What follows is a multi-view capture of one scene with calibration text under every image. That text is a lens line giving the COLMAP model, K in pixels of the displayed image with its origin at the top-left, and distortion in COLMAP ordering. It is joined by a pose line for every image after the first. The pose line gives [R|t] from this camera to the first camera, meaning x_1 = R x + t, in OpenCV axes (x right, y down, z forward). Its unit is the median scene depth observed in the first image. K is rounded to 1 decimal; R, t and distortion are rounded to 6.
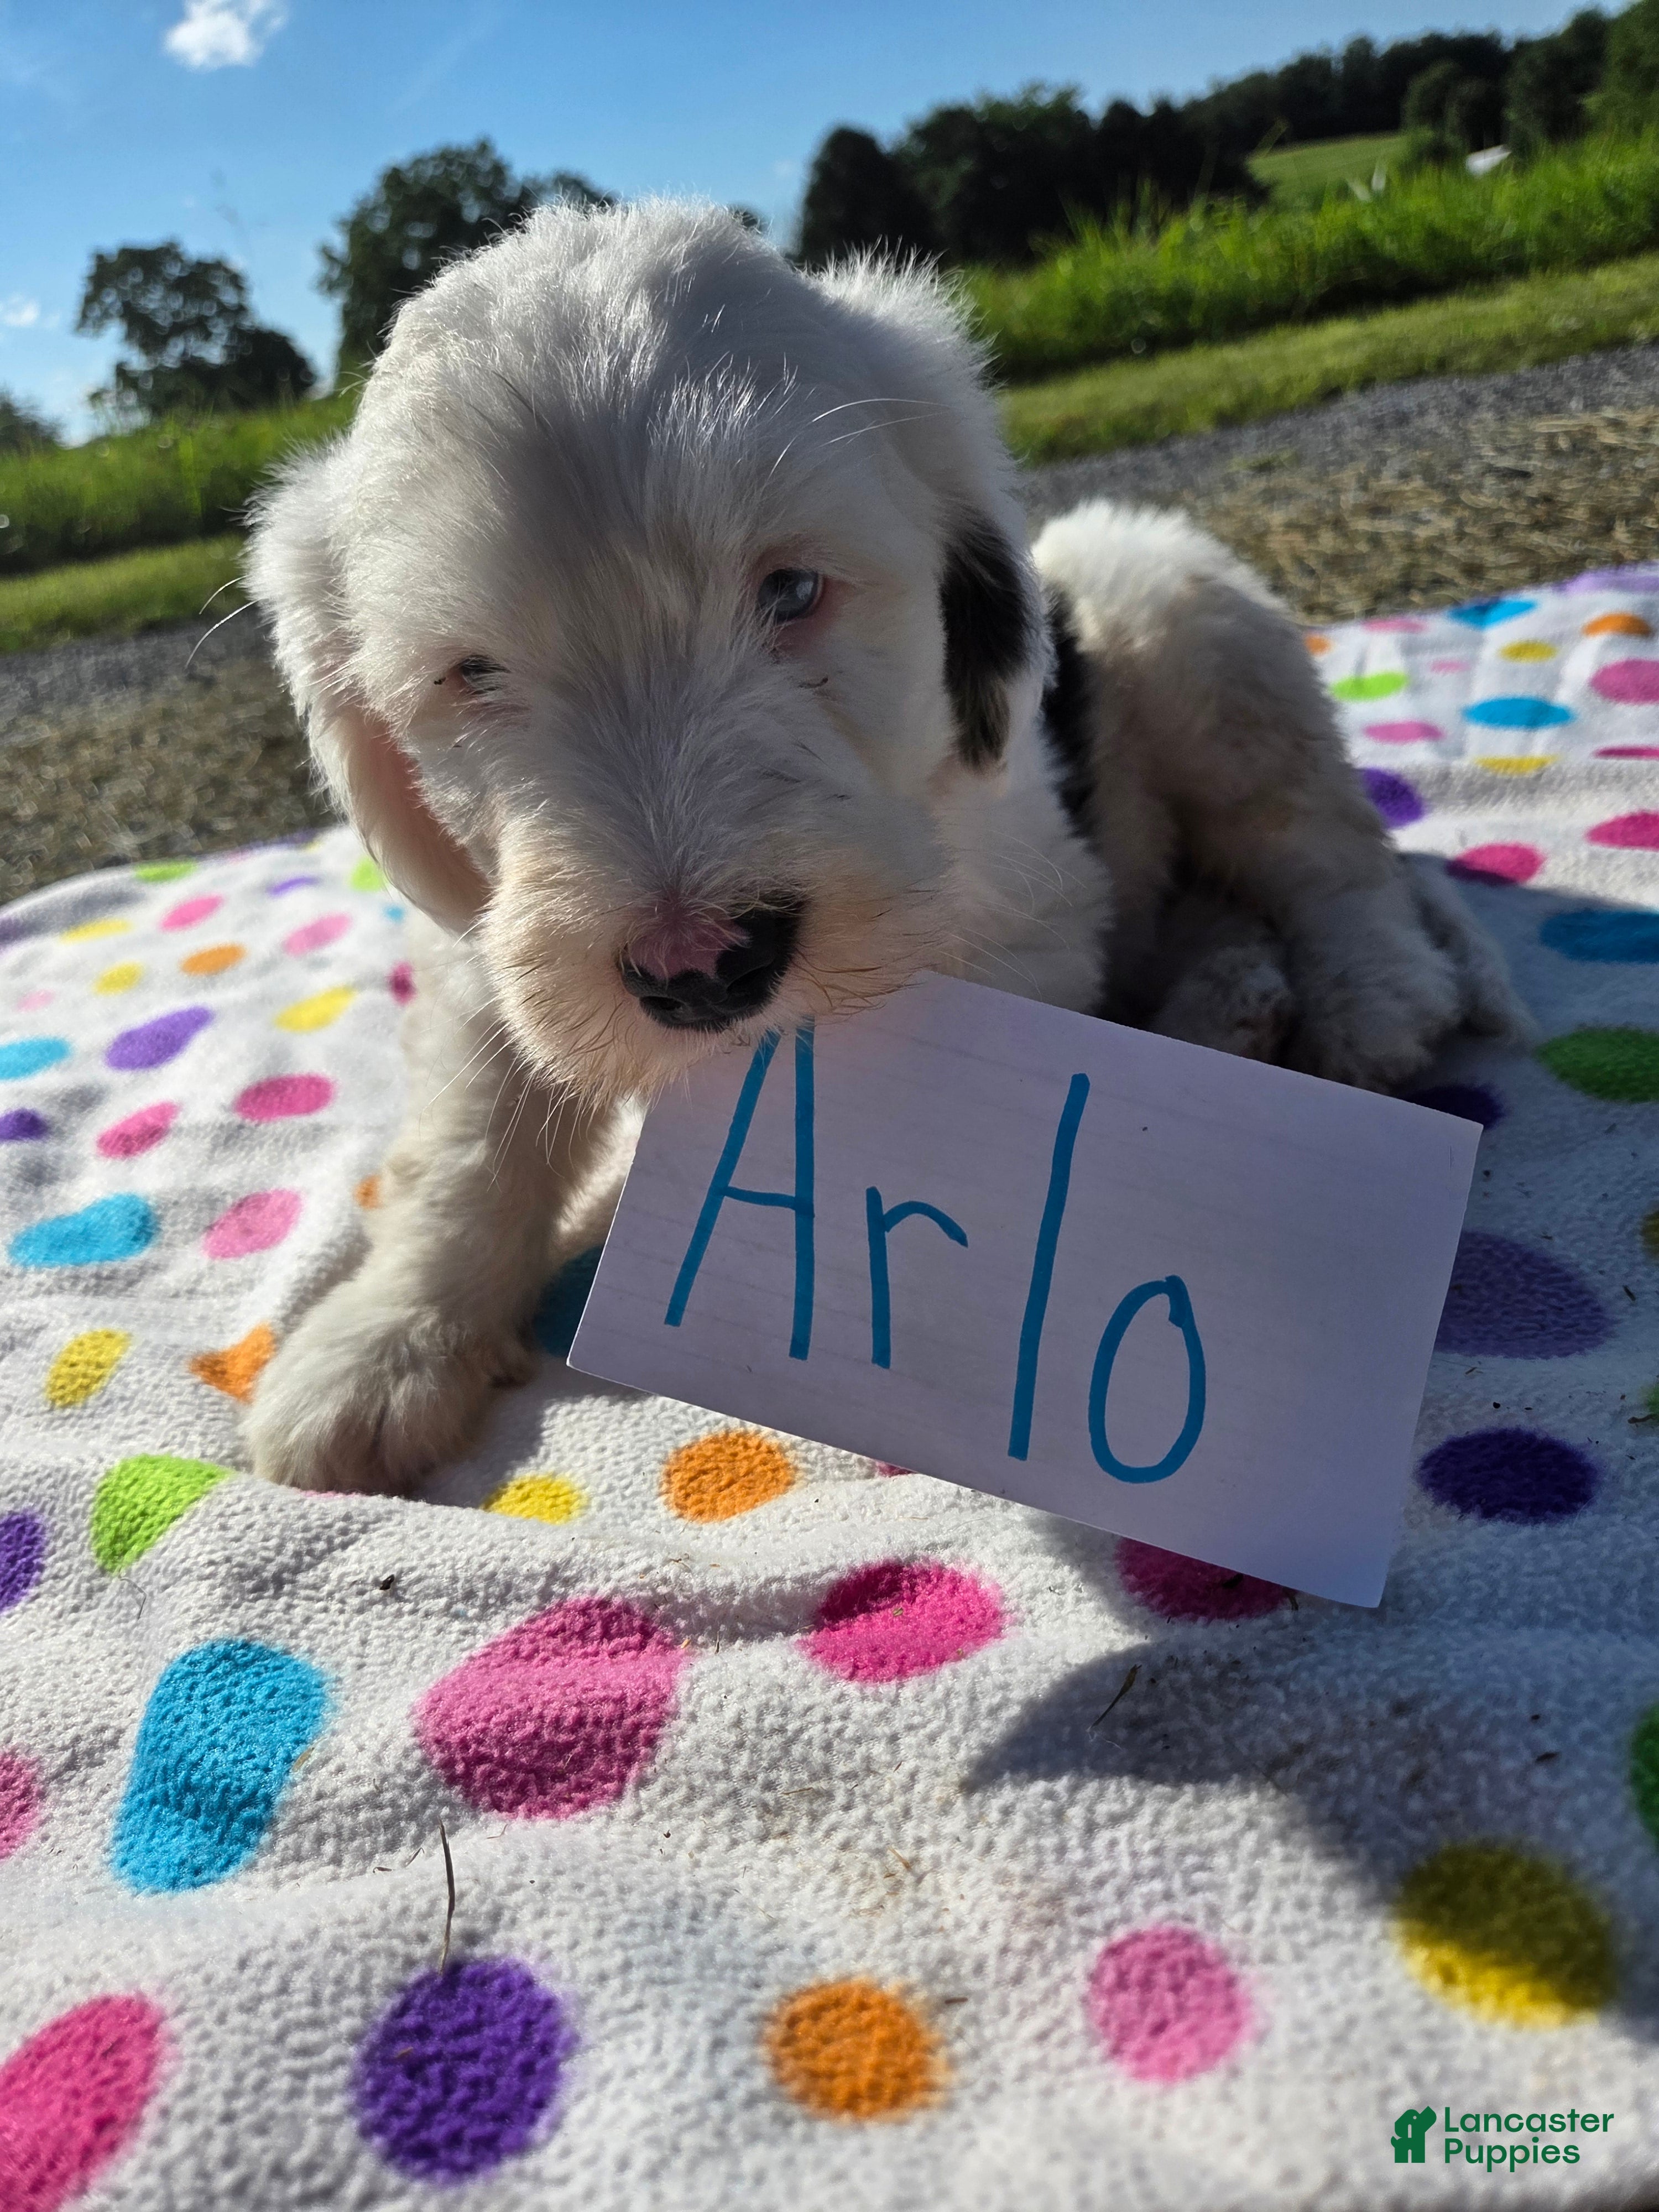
lens RADIAL K [[1534.3, 0, 823.0], [0, 1534.3, 1091.1], [0, 0, 1]] dist [0.034888, -0.037757]
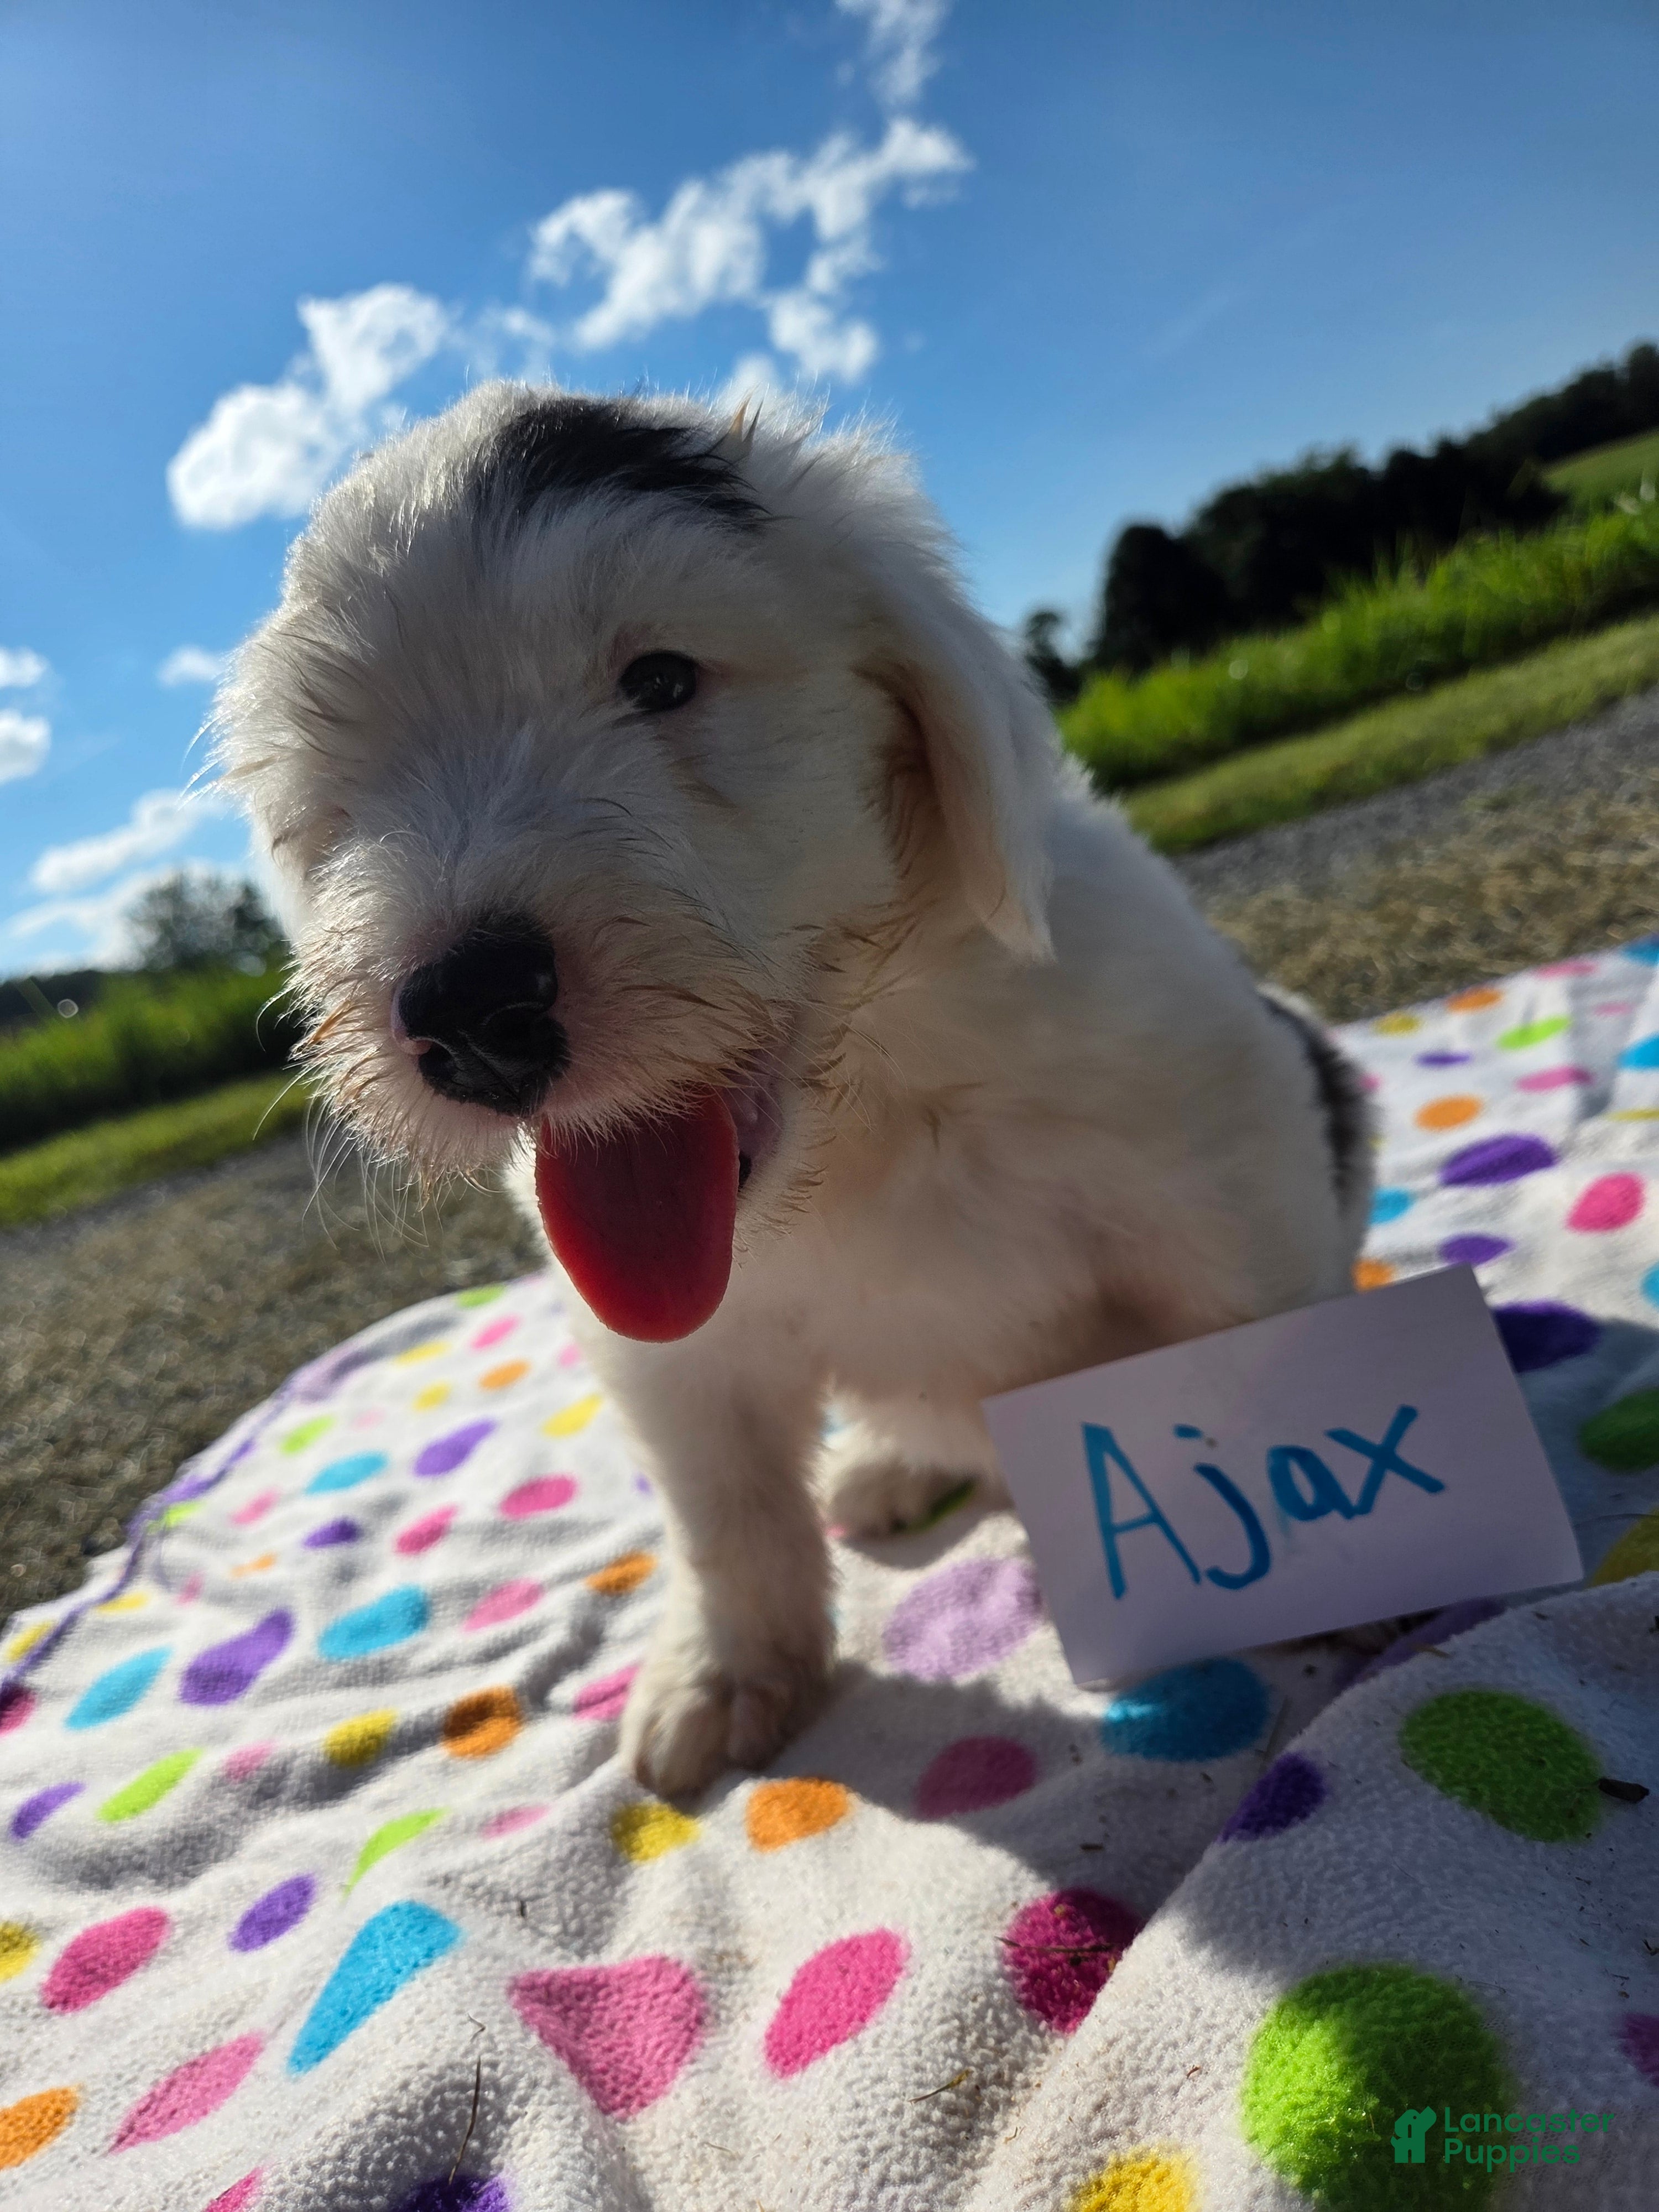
lens RADIAL K [[1534.3, 0, 837.6], [0, 1534.3, 1107.7], [0, 0, 1]] dist [0.034888, -0.037757]
pose [[0.971674, -0.102481, -0.212951, 0.082210], [0.055556, 0.974887, -0.215660, -0.009549], [0.229704, 0.197721, 0.952965, -0.078279]]
